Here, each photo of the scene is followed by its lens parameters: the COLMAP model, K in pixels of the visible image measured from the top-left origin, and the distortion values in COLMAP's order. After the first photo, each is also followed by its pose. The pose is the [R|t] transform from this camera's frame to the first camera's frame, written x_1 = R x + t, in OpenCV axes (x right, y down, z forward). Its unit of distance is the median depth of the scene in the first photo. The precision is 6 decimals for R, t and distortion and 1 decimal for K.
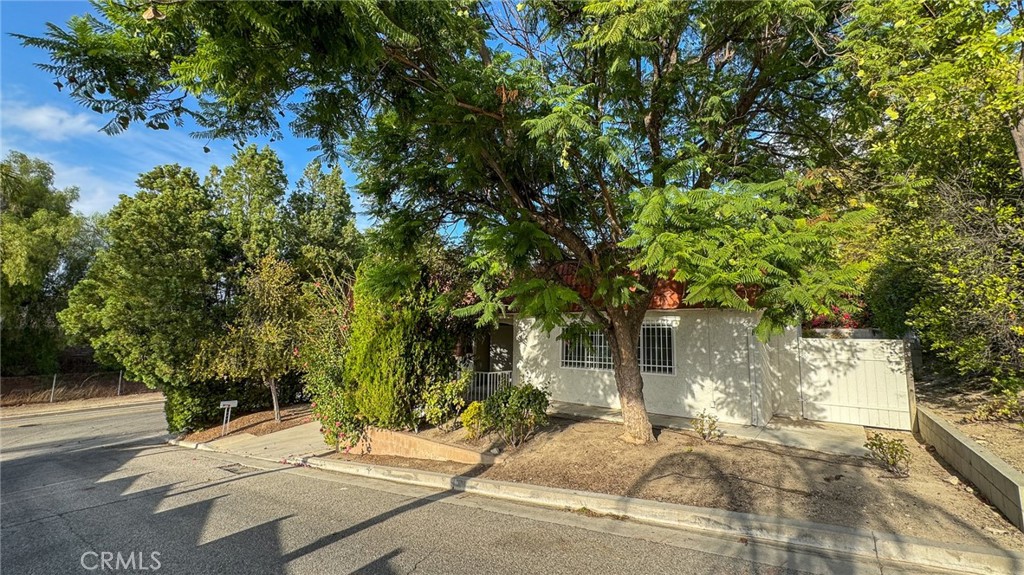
lens RADIAL K [[409.1, 0, 512.4], [0, 409.1, 288.8], [0, 0, 1]] dist [-0.002188, 0.000360]
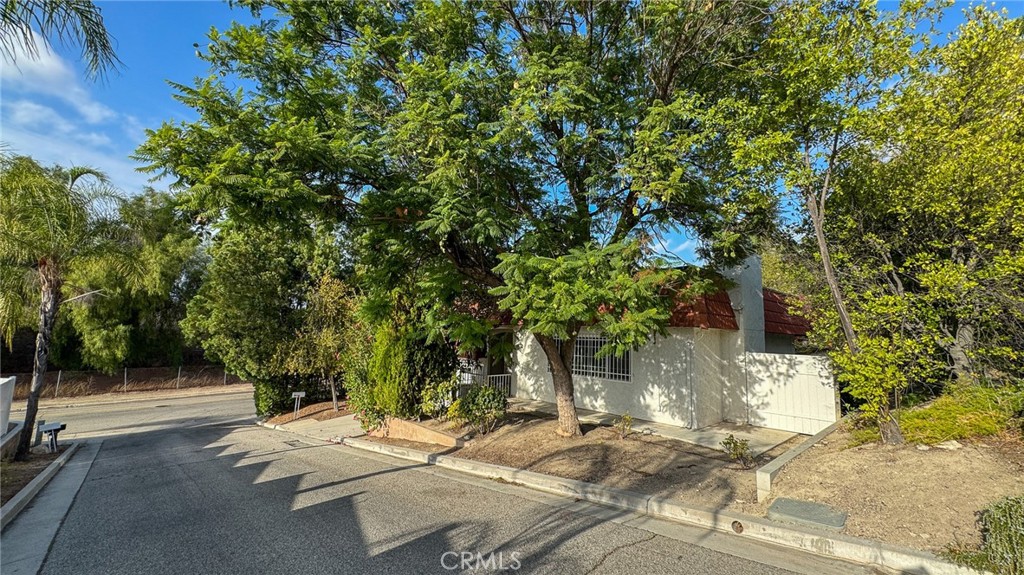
lens RADIAL K [[409.1, 0, 511.7], [0, 409.1, 288.3], [0, 0, 1]] dist [-0.002188, 0.000360]
pose [[0.986876, -0.008568, -0.161250, 0.260049], [0.008640, 0.999963, -0.000260, -0.061767], [0.161246, -0.001136, 0.986914, -0.213179]]
